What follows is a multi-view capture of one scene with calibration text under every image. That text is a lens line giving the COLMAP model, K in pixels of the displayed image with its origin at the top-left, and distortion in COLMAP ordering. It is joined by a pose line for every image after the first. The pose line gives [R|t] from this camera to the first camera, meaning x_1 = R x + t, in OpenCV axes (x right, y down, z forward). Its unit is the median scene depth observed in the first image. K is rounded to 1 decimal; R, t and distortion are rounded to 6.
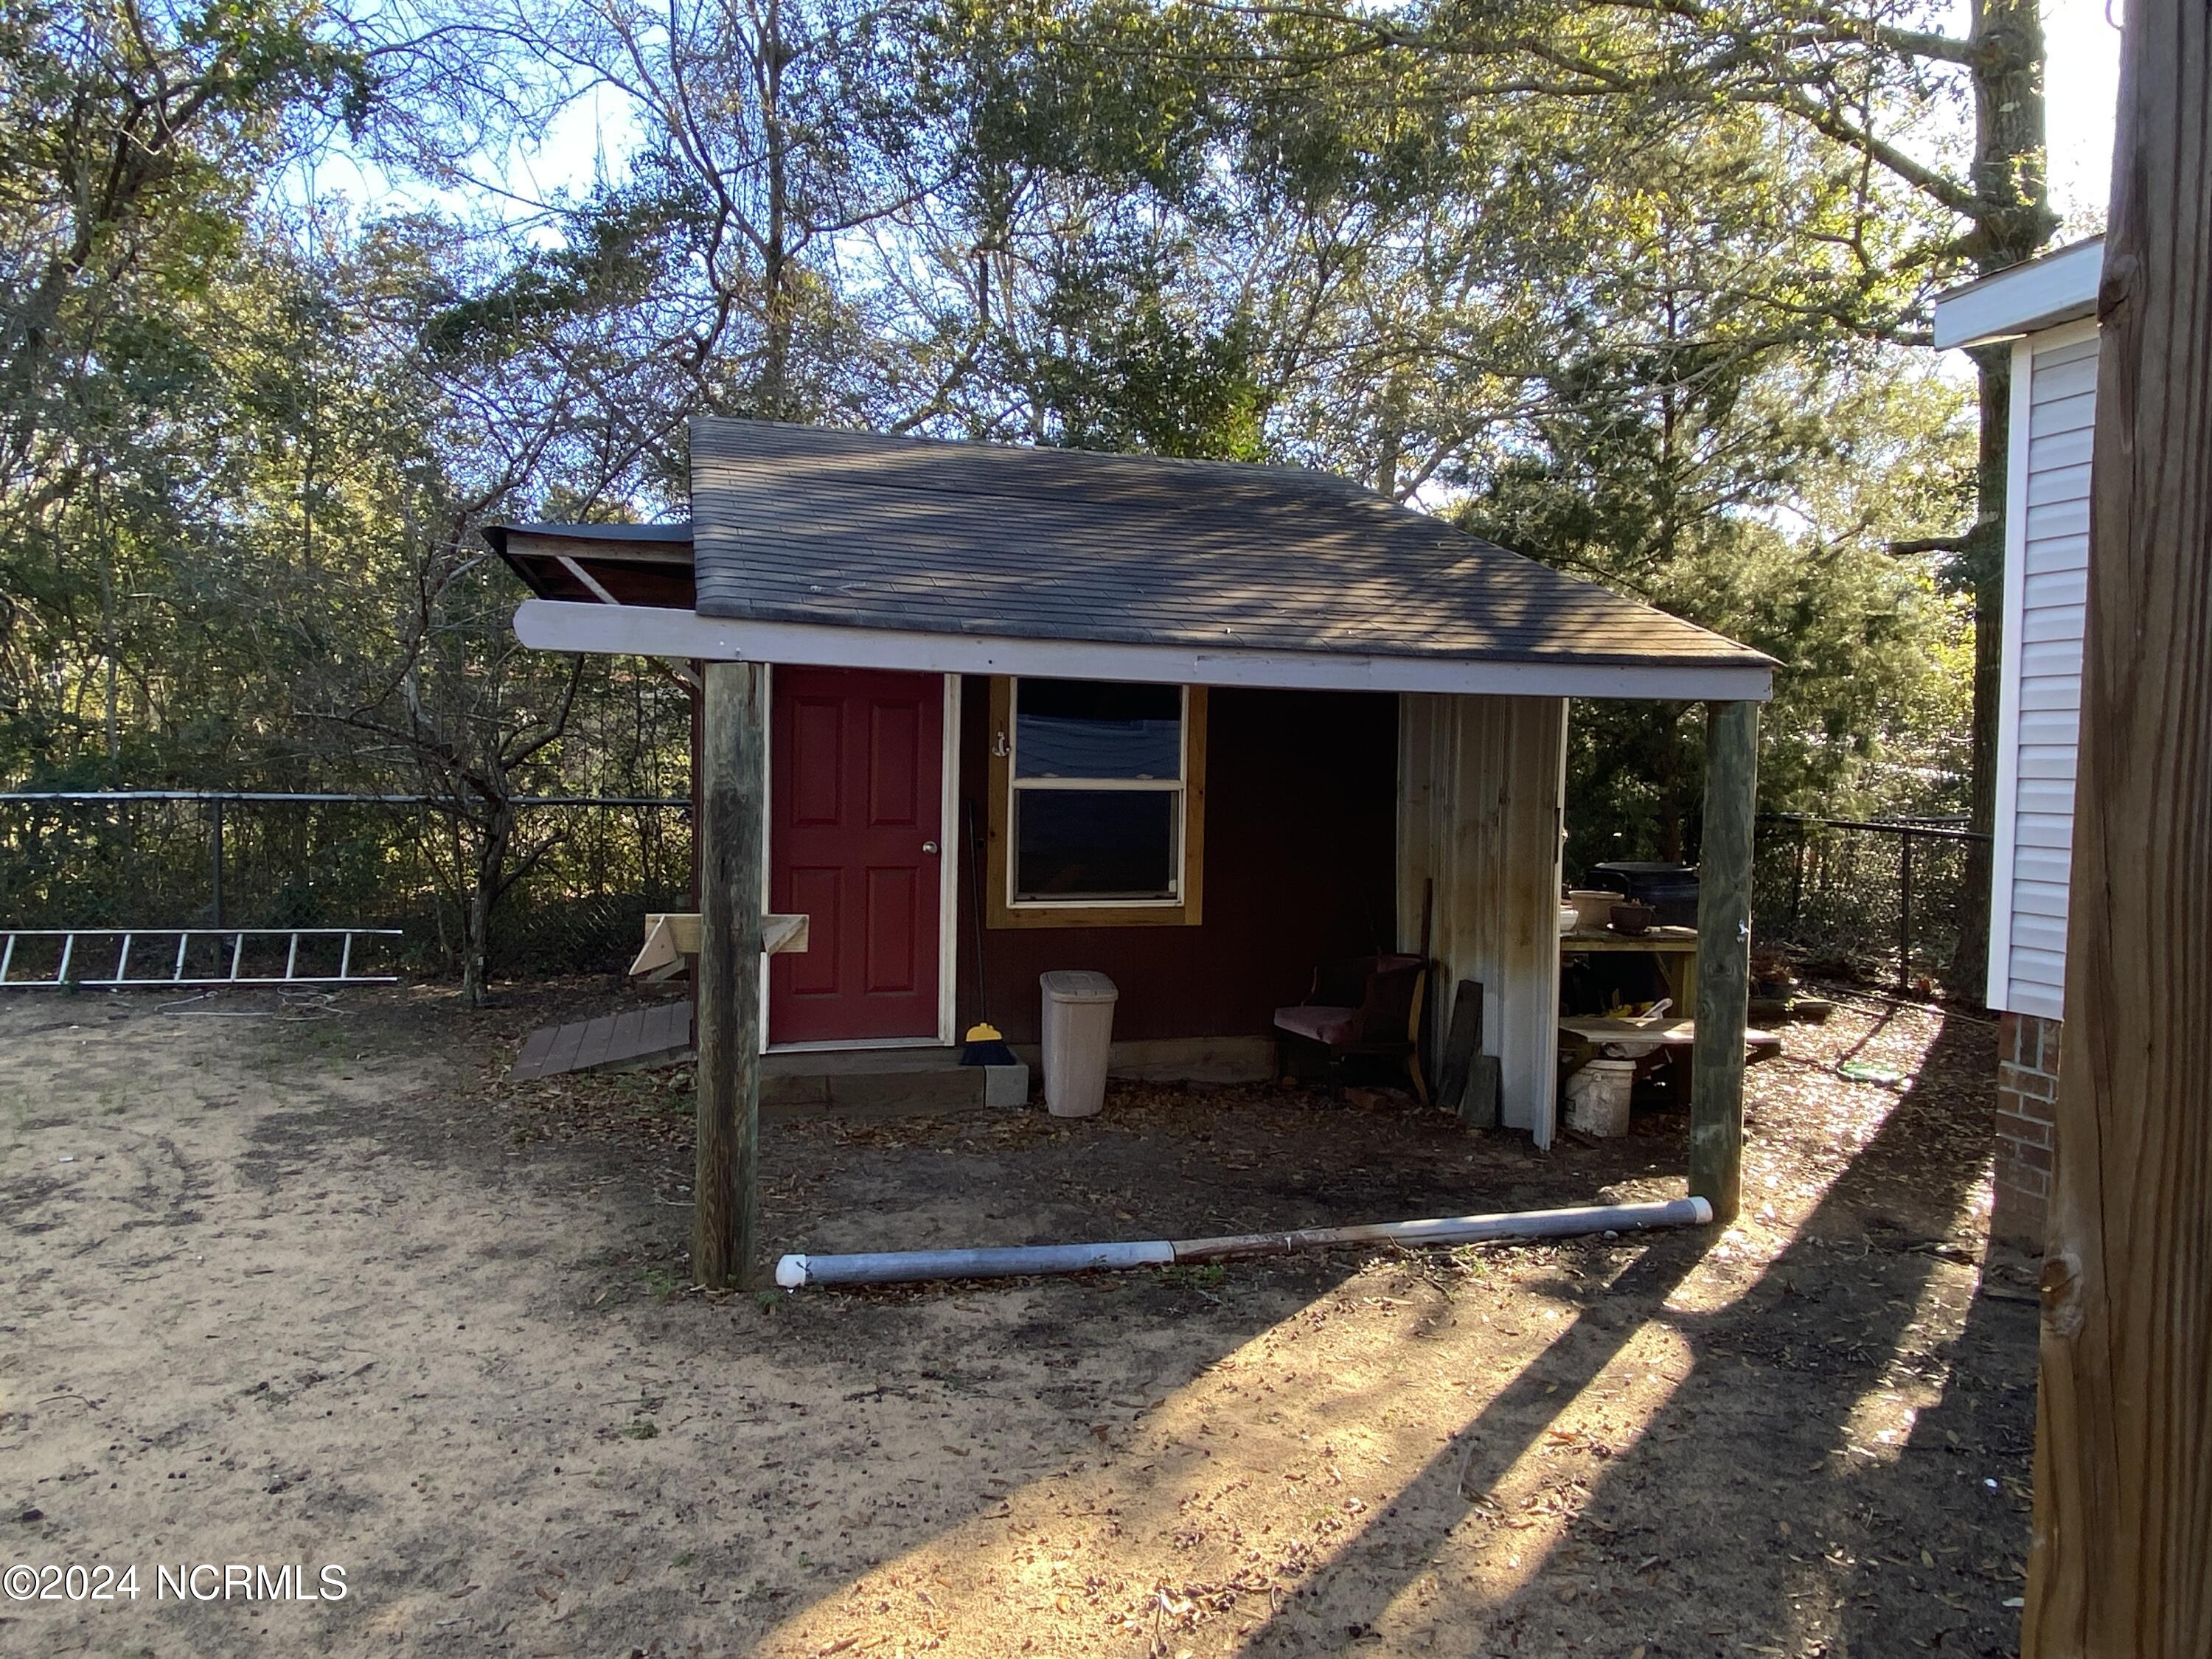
lens RADIAL K [[1422.5, 0, 1104.7], [0, 1422.5, 830.2], [0, 0, 1]] dist [0.001122, 0.000113]
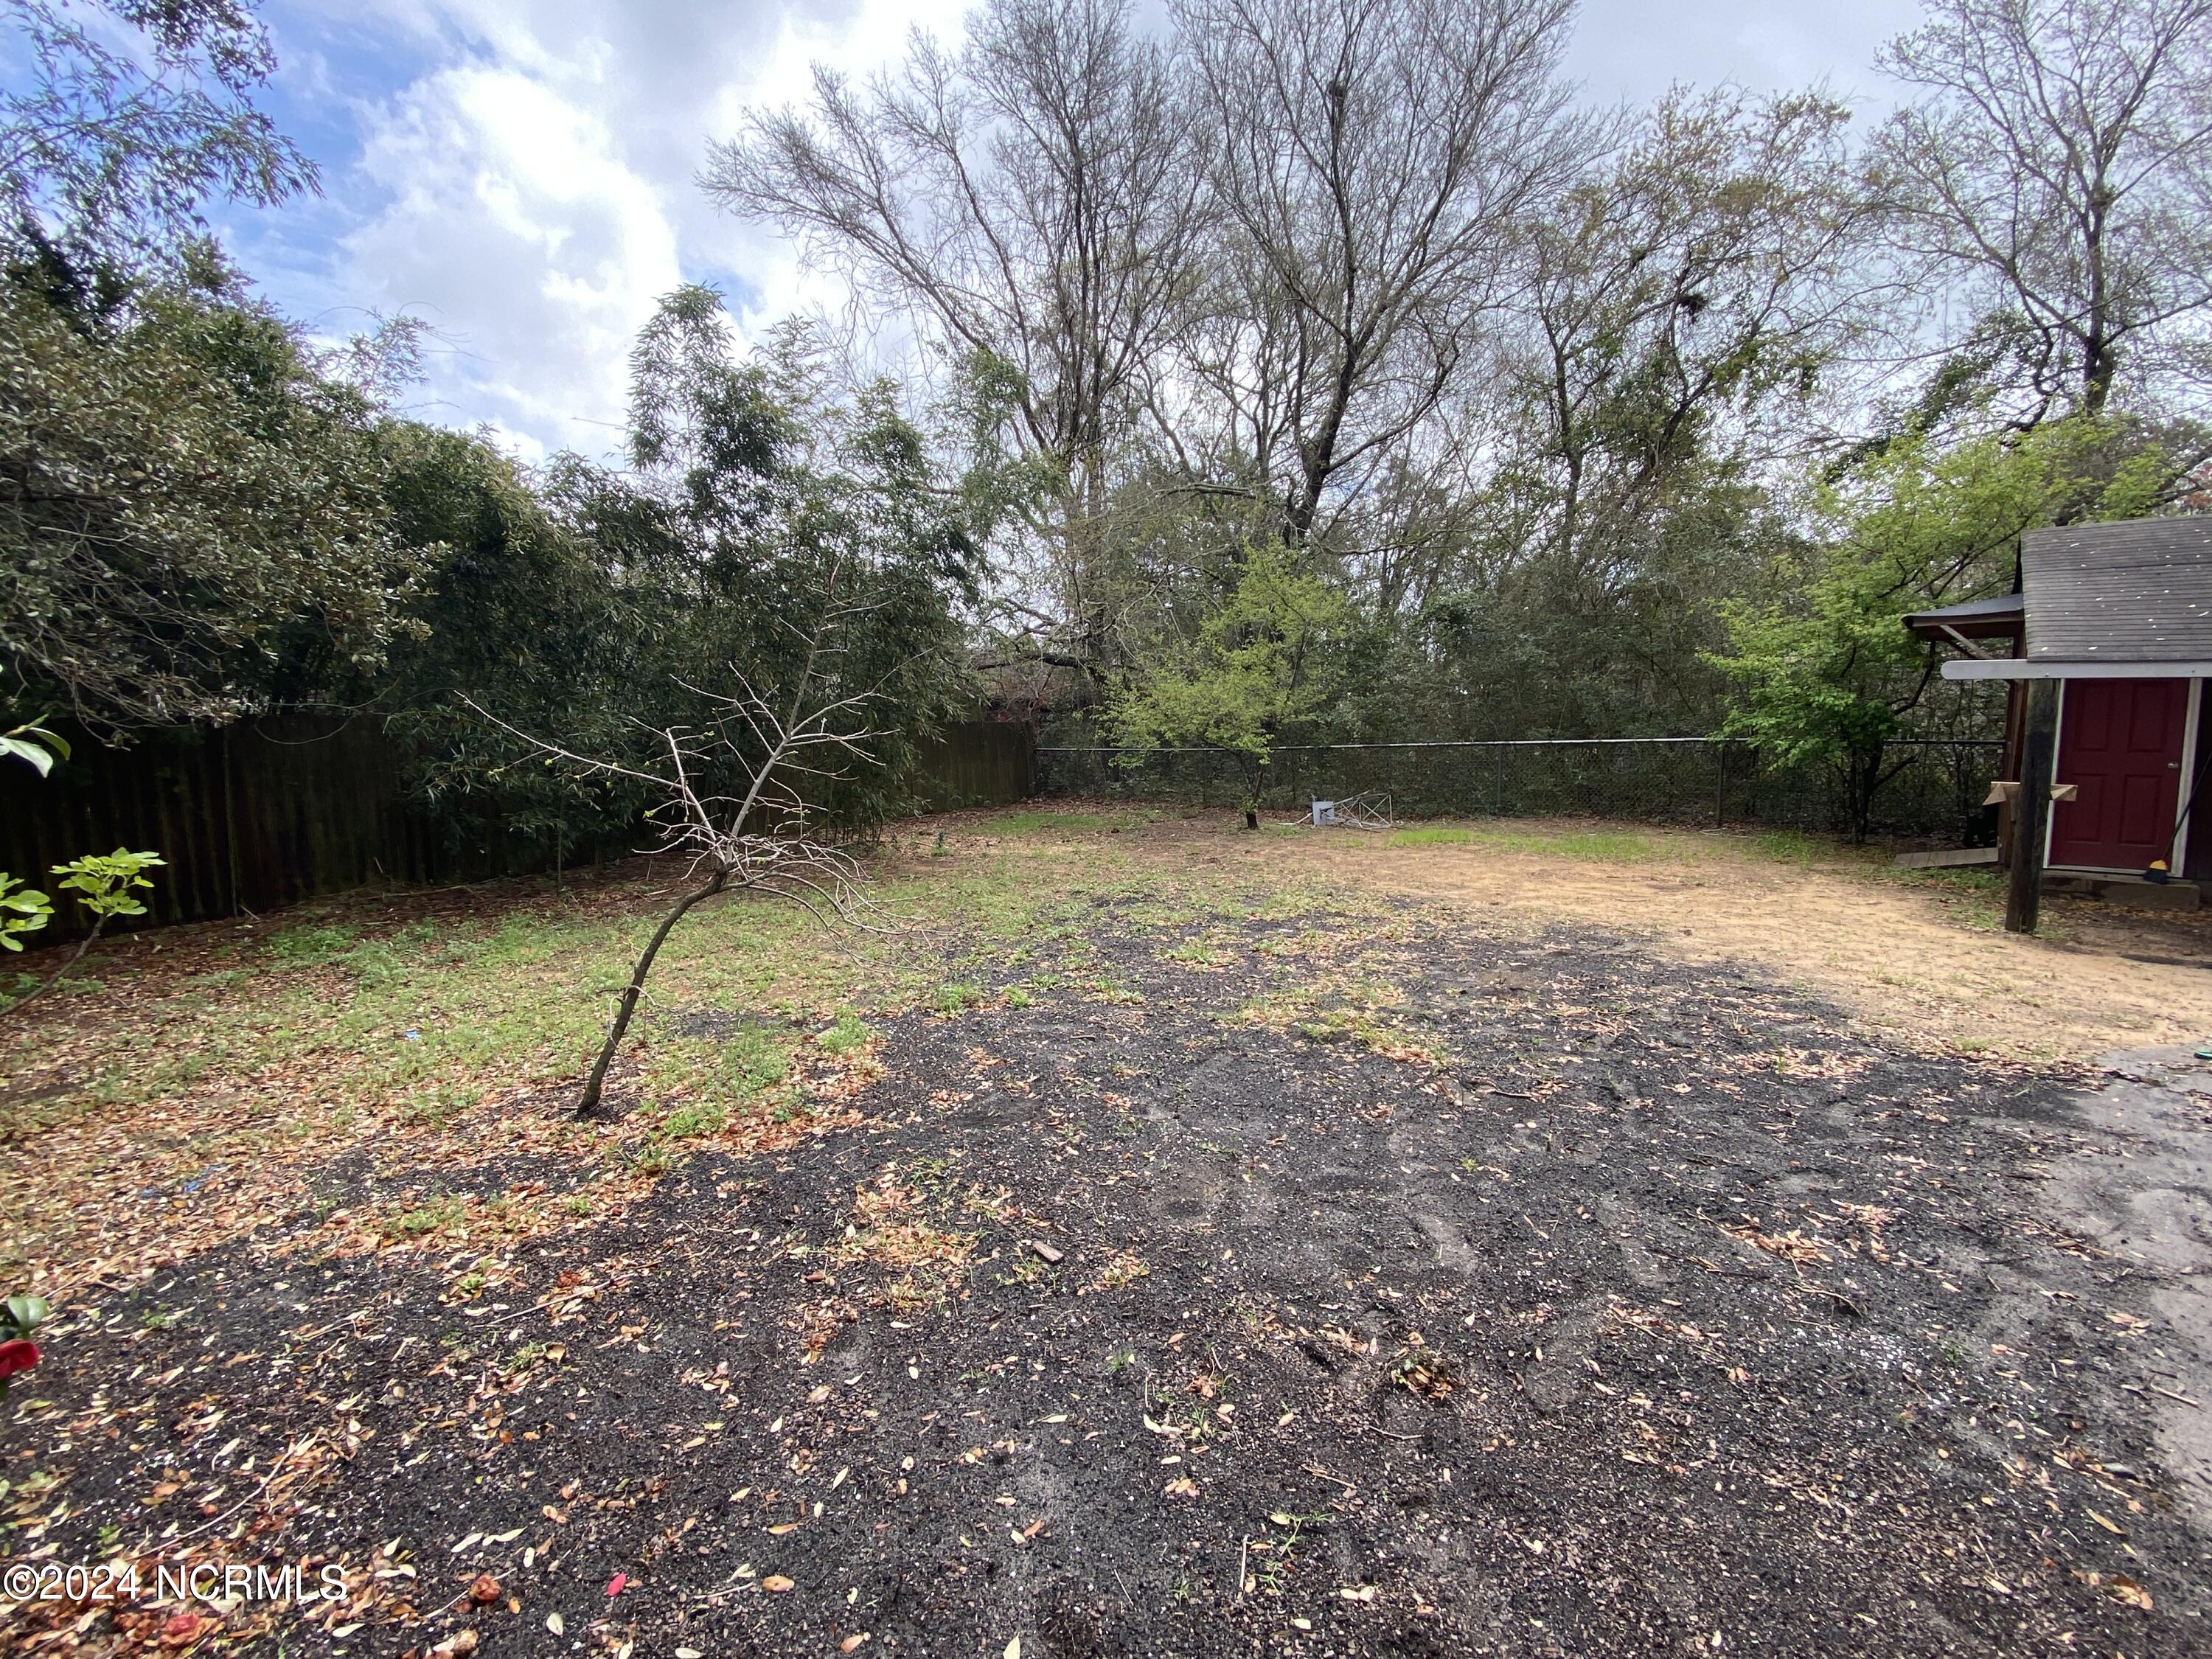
lens RADIAL K [[973.5, 0, 1106.0], [0, 973.5, 829.5], [0, 0, 1]] dist [0.056991, -0.044456]
pose [[0.539378, 0.075886, -0.838637, 0.307873], [-0.030748, 0.997042, 0.070443, 0.067497], [0.841502, -0.012209, 0.540116, -1.262167]]
